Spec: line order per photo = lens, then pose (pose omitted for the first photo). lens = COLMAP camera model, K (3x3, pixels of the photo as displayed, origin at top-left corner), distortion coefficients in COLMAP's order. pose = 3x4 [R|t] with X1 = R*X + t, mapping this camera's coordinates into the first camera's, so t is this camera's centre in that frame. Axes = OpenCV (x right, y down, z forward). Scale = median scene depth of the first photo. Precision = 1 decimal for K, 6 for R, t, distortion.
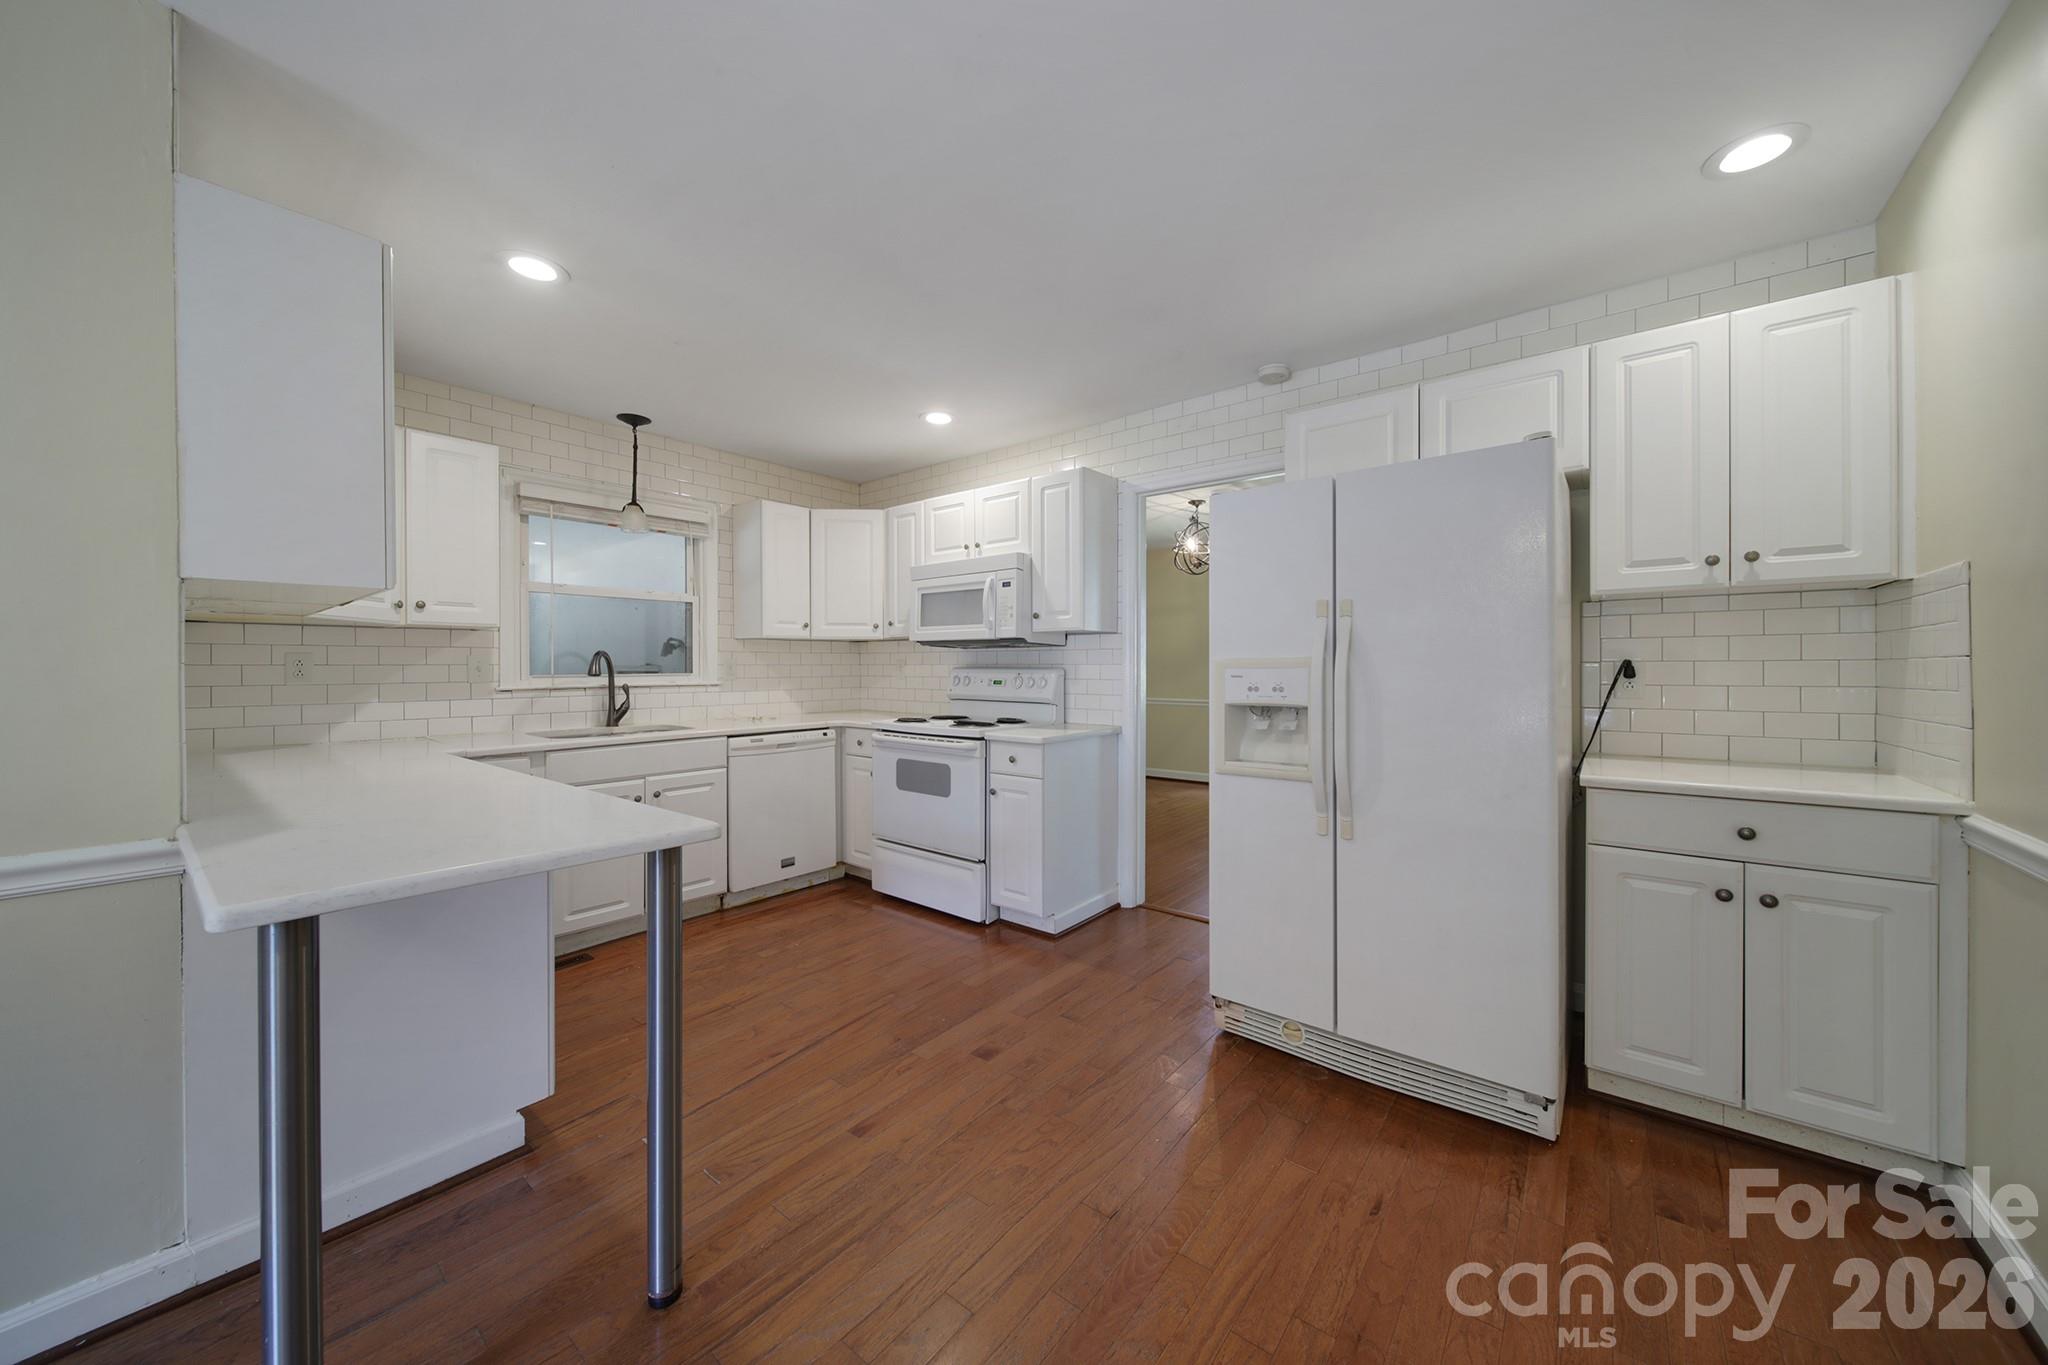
lens RADIAL K [[719.4, 0, 1019.1], [0, 719.4, 669.4], [0, 0, 1]] dist [-0.000360, -0.000094]
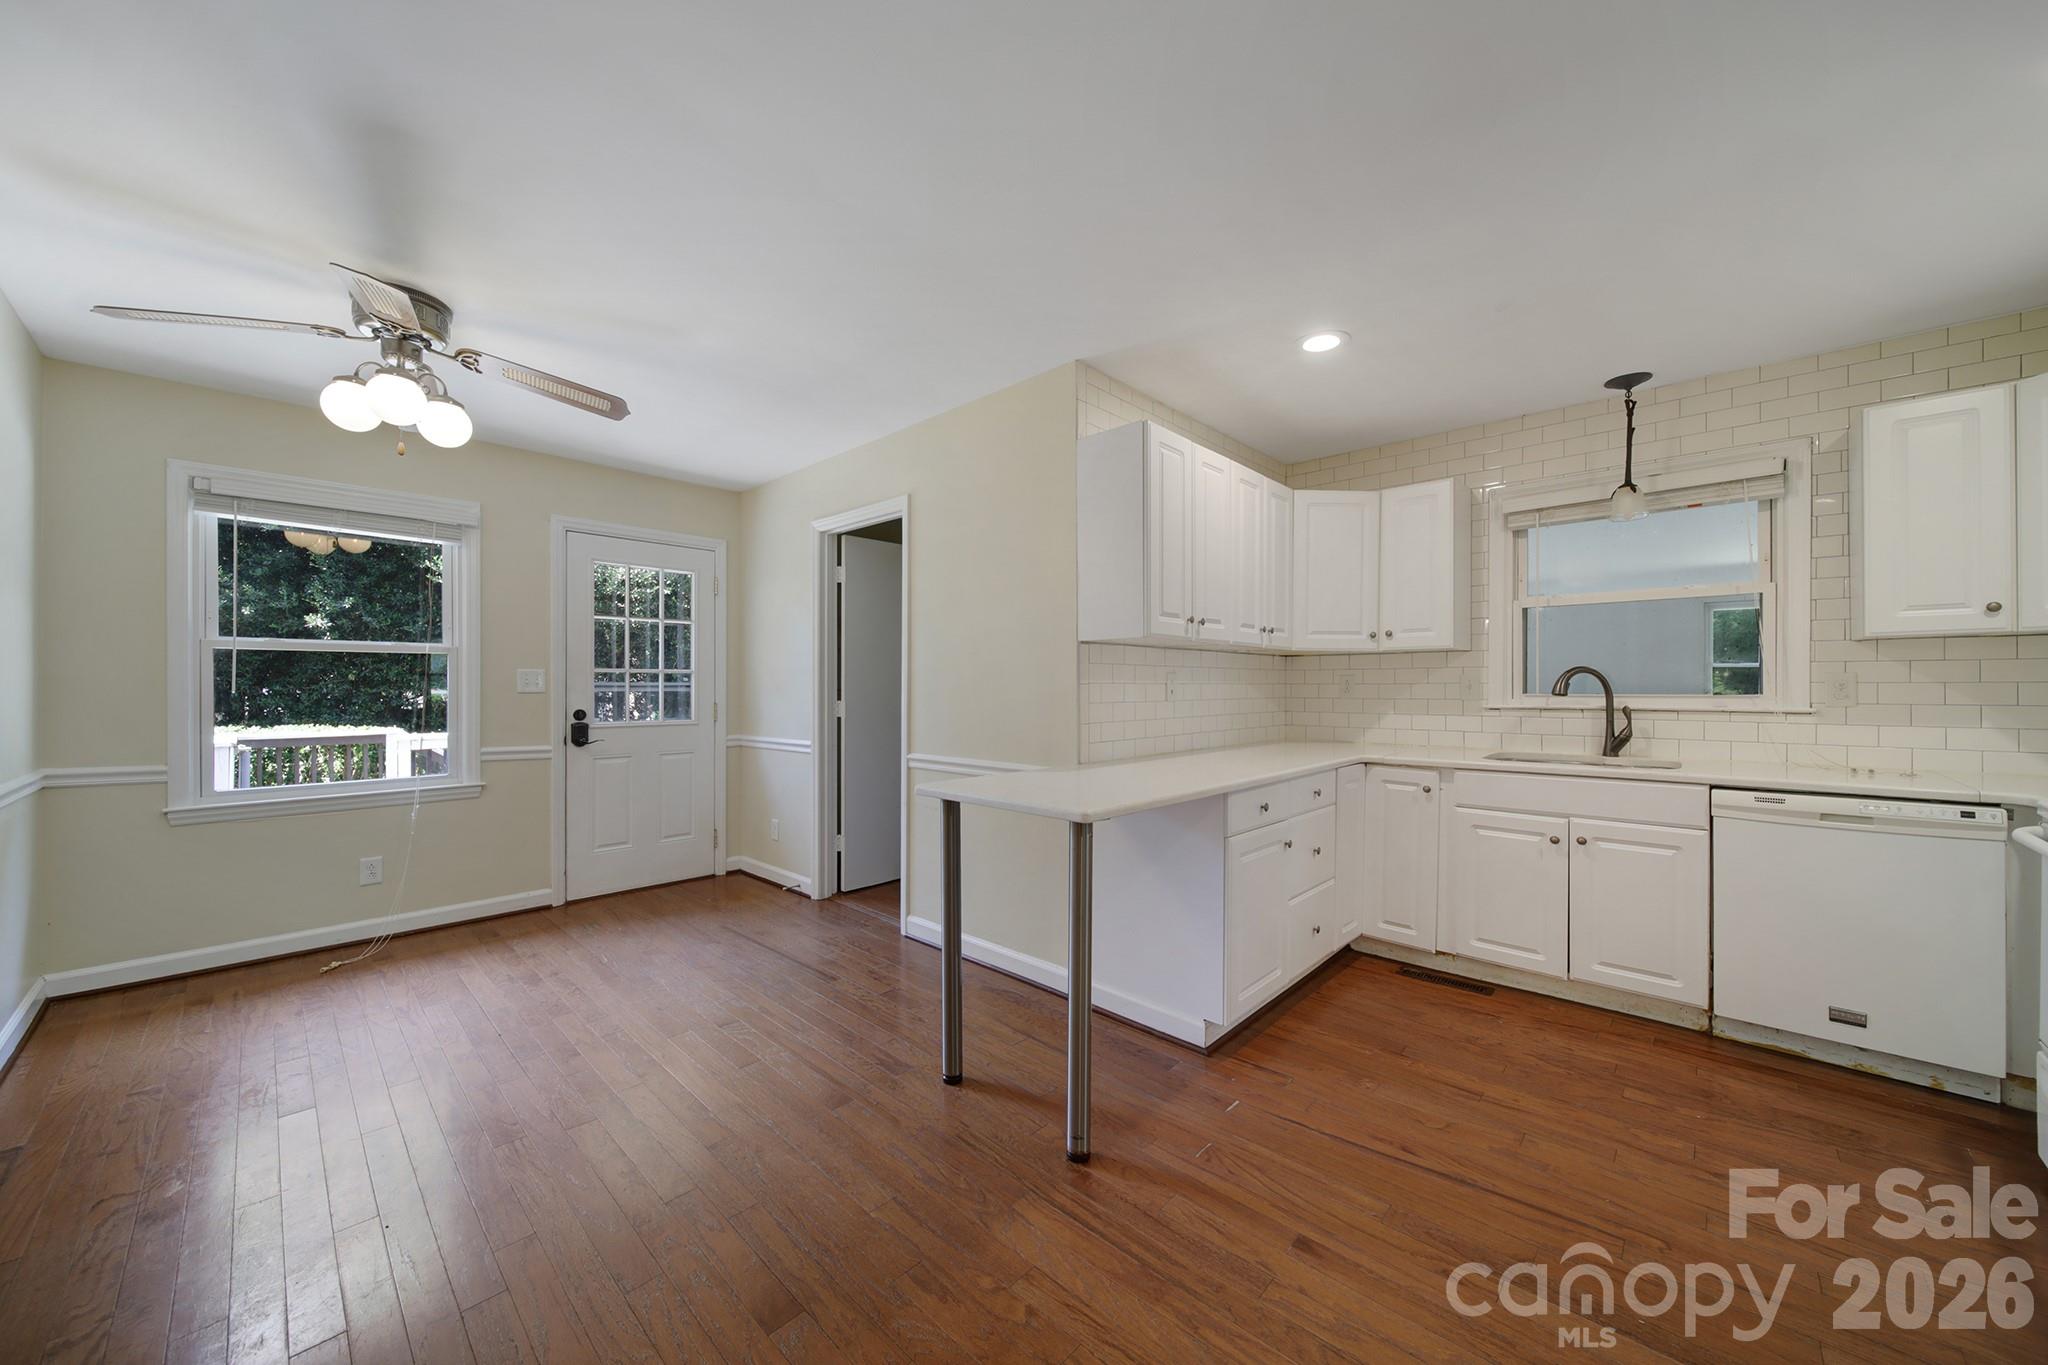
lens RADIAL K [[719.4, 0, 1019.6], [0, 719.4, 684.5], [0, 0, 1]] dist [-0.000360, -0.000094]
pose [[-0.069856, 0.002367, -0.997554, 0.345492], [-0.001584, 0.999996, 0.002483, -0.005992], [0.997556, 0.001753, -0.069851, 0.396923]]
